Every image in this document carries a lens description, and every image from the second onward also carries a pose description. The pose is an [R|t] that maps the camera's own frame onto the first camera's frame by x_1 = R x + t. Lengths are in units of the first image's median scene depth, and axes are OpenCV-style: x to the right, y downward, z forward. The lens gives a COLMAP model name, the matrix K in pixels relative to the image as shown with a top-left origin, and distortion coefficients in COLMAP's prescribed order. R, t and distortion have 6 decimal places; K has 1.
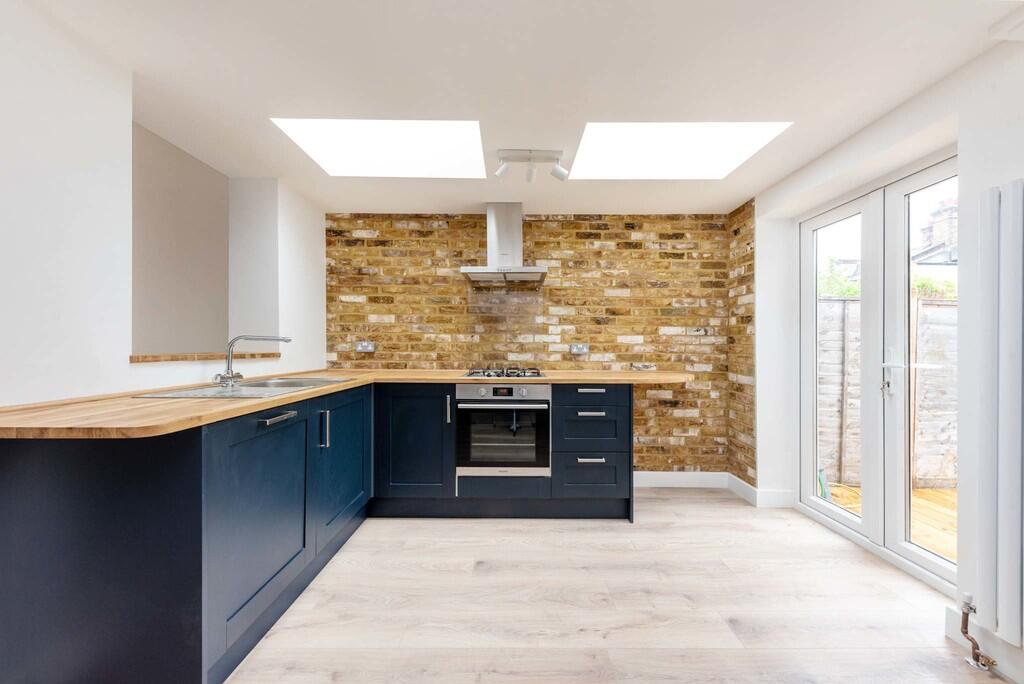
lens RADIAL K [[354.0, 0, 514.5], [0, 354.0, 345.8], [0, 0, 1]] dist [0.007239, -0.000190]
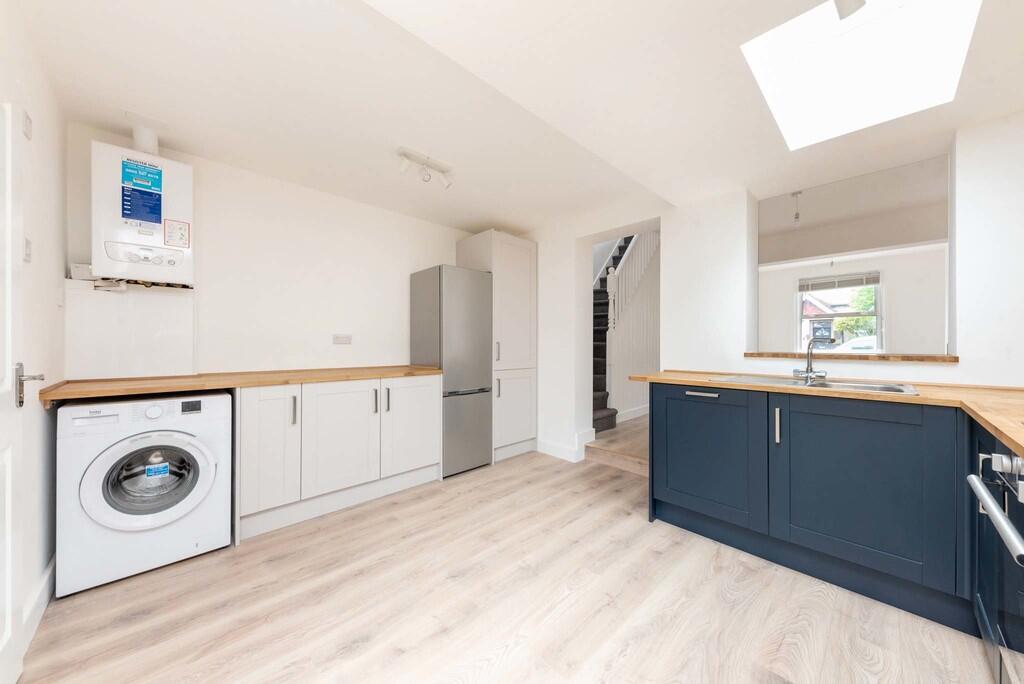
lens RADIAL K [[354.0, 0, 514.5], [0, 354.0, 345.8], [0, 0, 1]] dist [0.007239, -0.000190]
pose [[-0.715397, 0.004249, -0.698705, 0.433520], [0.003965, 0.999990, 0.002021, -0.006161], [0.698707, -0.001325, -0.715407, 0.680399]]
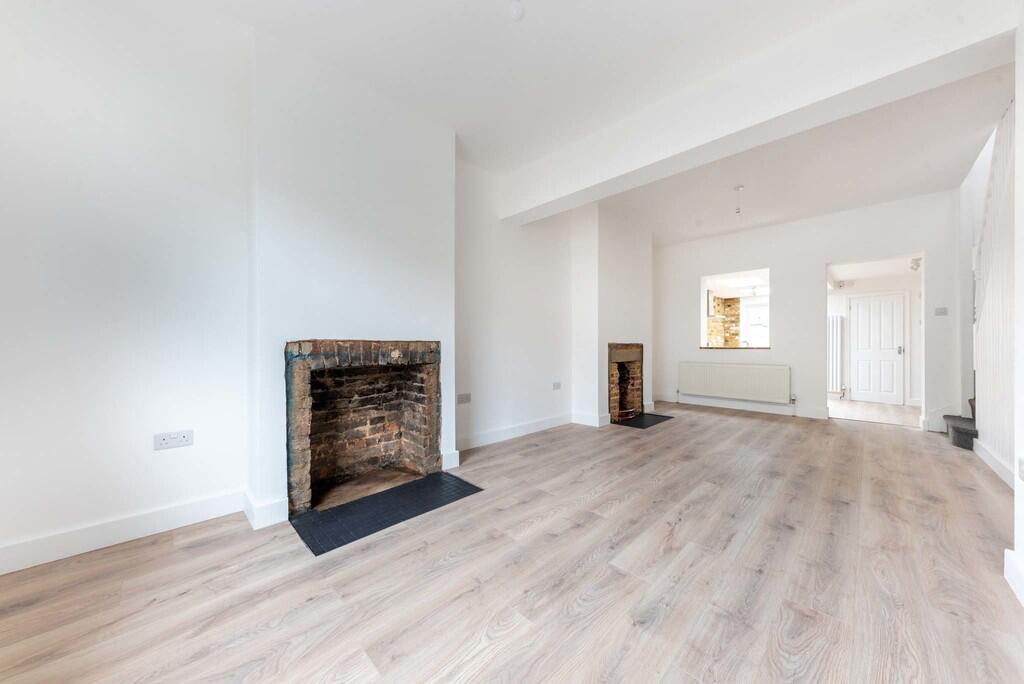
lens RADIAL K [[354.0, 0, 514.5], [0, 354.0, 345.8], [0, 0, 1]] dist [0.007239, -0.000190]
pose [[0.705073, -0.010822, 0.709052, -2.718078], [0.005961, 0.999939, 0.009334, -0.013691], [-0.709110, -0.002355, 0.705094, 0.150251]]
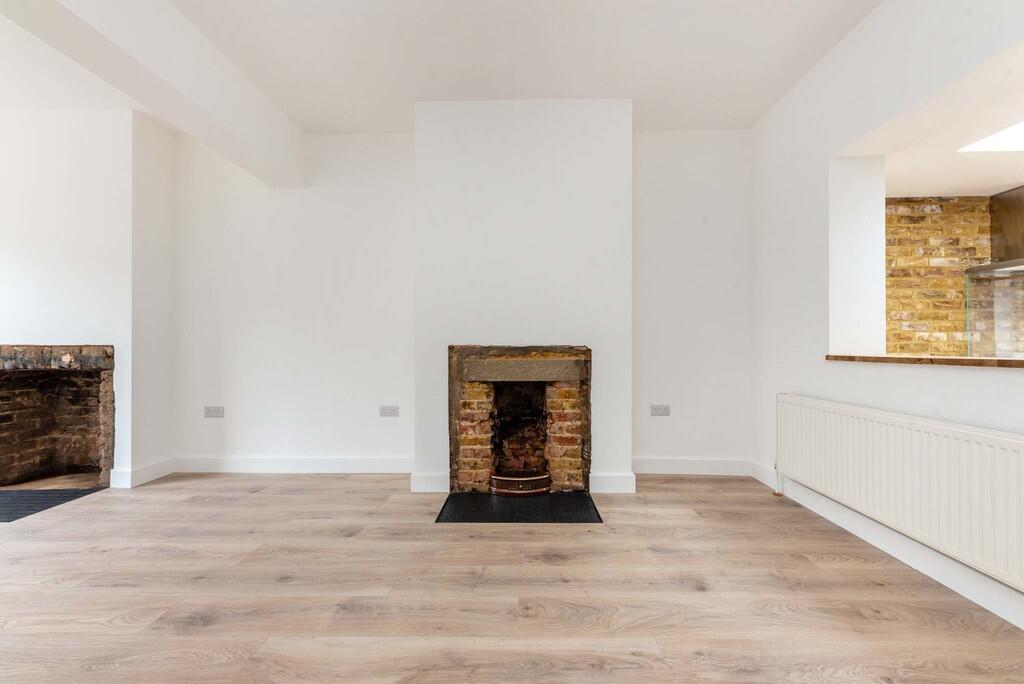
lens RADIAL K [[354.0, 0, 514.5], [0, 354.0, 345.8], [0, 0, 1]] dist [0.007239, -0.000190]
pose [[0.999871, -0.009202, -0.013184, -1.248289], [0.009034, 0.999878, -0.012718, 0.002258], [0.013300, 0.012597, 0.999832, 0.095182]]
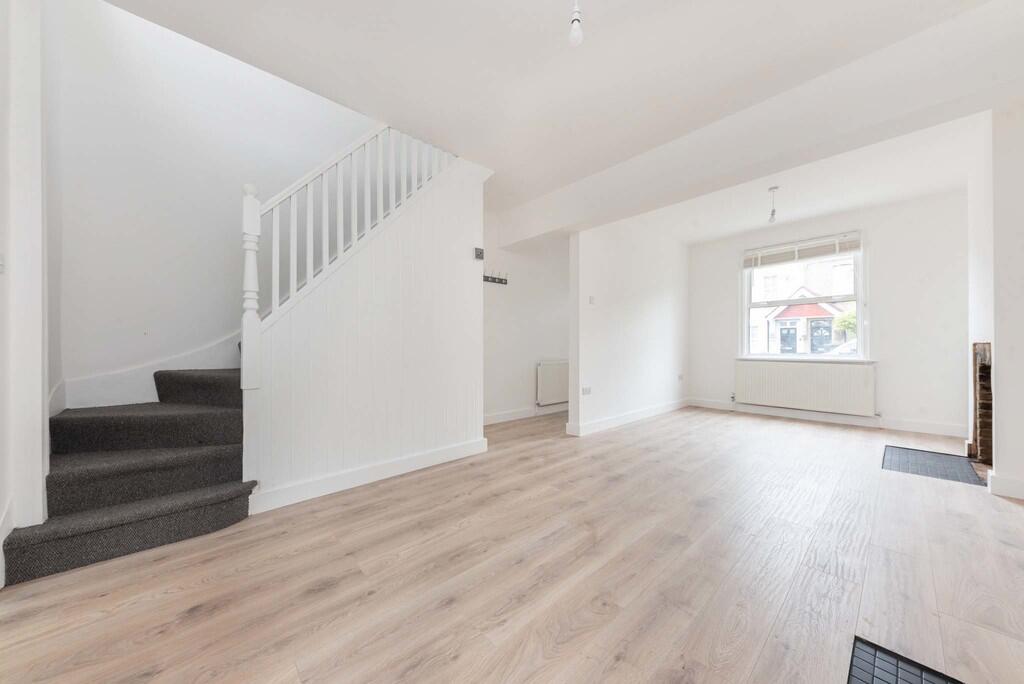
lens RADIAL K [[354.0, 0, 514.5], [0, 354.0, 345.8], [0, 0, 1]] dist [0.007239, -0.000190]
pose [[-0.736411, -0.003514, -0.676526, -0.856559], [0.001568, 0.999975, -0.006901, 0.001799], [0.676533, -0.006143, -0.736387, 0.792518]]
